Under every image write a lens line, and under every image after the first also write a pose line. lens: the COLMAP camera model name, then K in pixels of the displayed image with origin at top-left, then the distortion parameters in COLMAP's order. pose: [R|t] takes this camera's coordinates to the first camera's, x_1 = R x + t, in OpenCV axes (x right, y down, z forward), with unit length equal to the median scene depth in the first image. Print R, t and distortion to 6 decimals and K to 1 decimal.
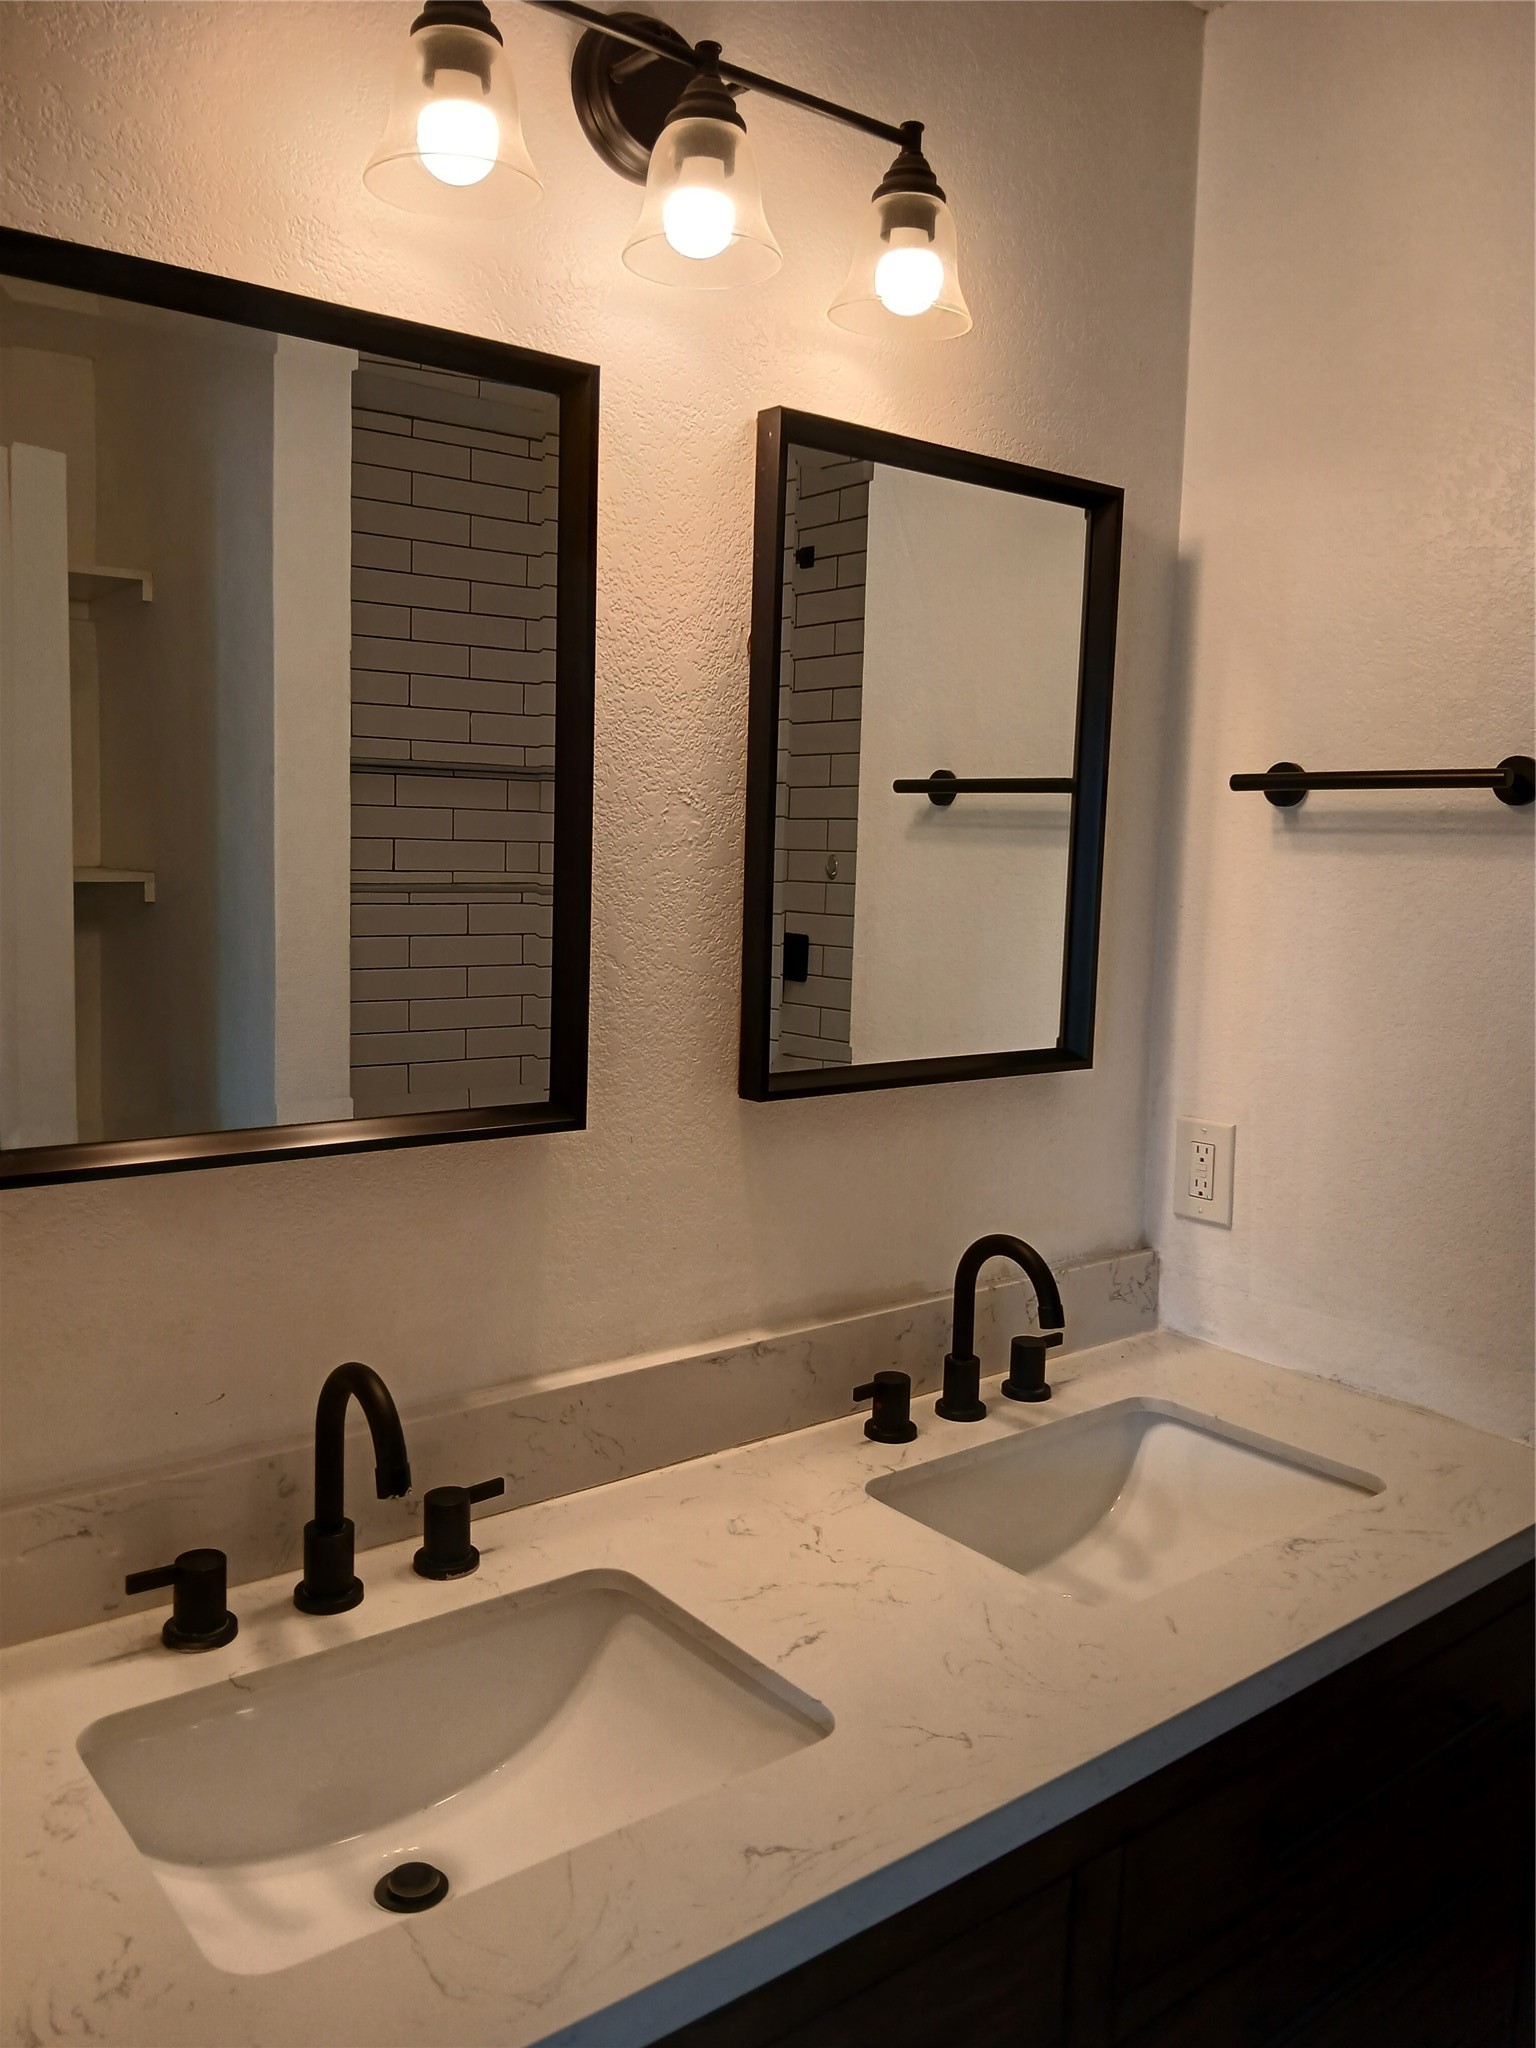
lens RADIAL K [[1605.6, 0, 757.1], [0, 1605.6, 1007.7], [0, 0, 1]] dist [0.045379, -0.108436]
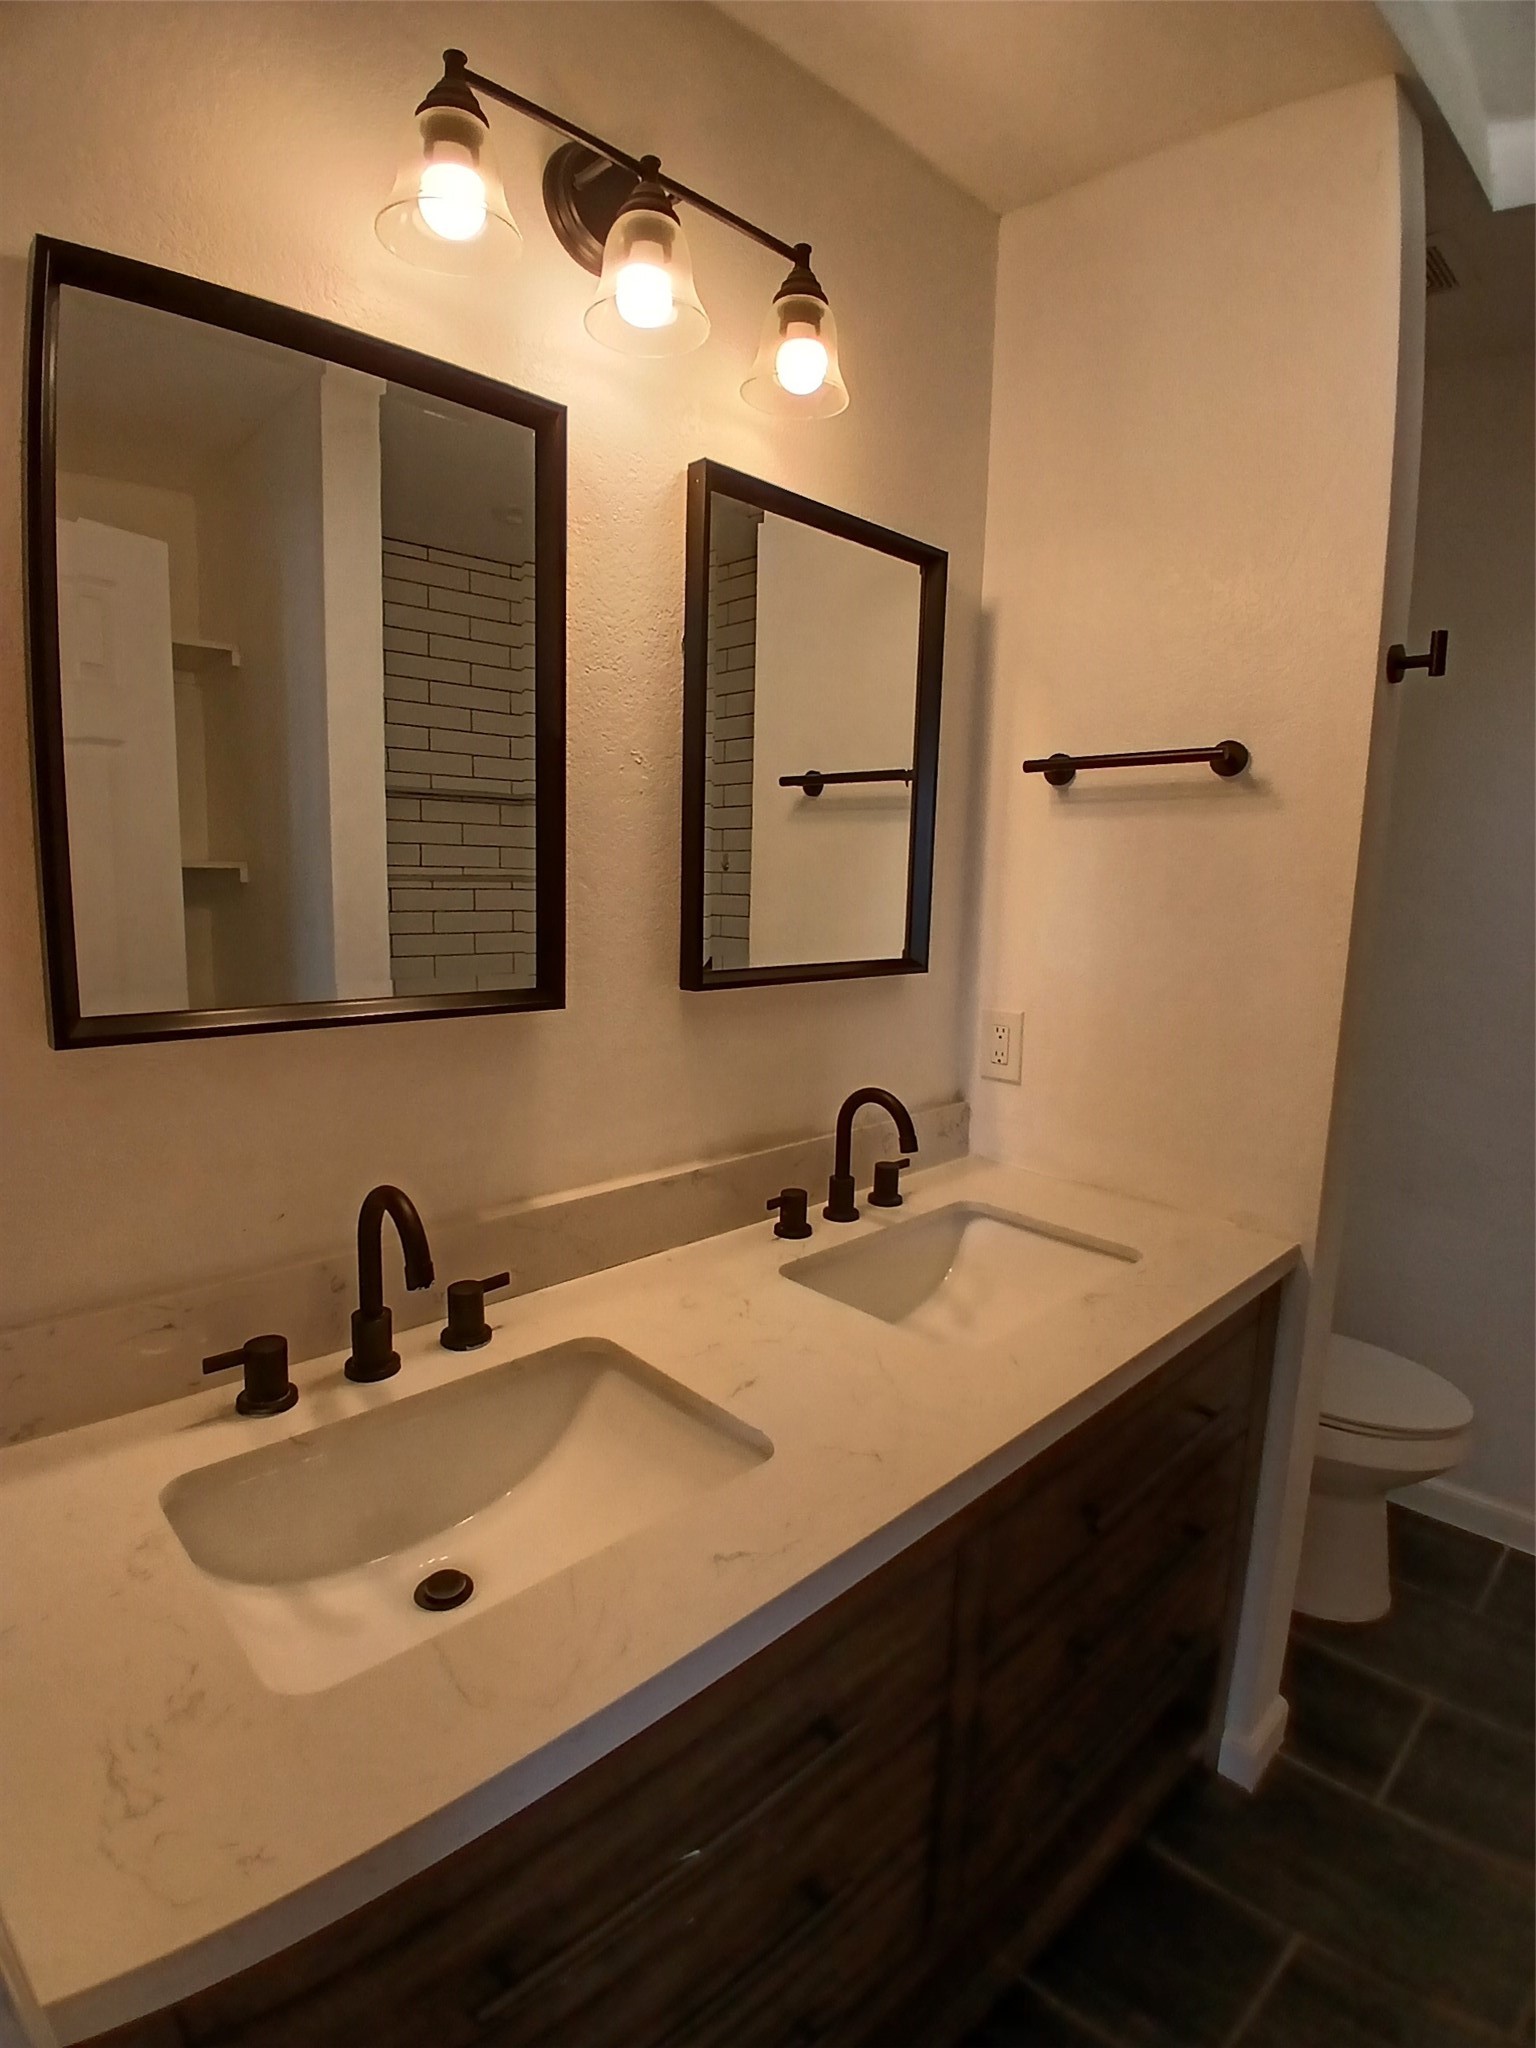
lens RADIAL K [[1029.4, 0, 765.2], [0, 1029.4, 1020.3], [0, 0, 1]] dist [-0.000859, -0.038681]
pose [[0.995492, -0.016294, 0.093440, -0.022325], [0.012241, 0.998966, 0.043787, 0.048166], [-0.094057, -0.042446, 0.994662, 0.144518]]
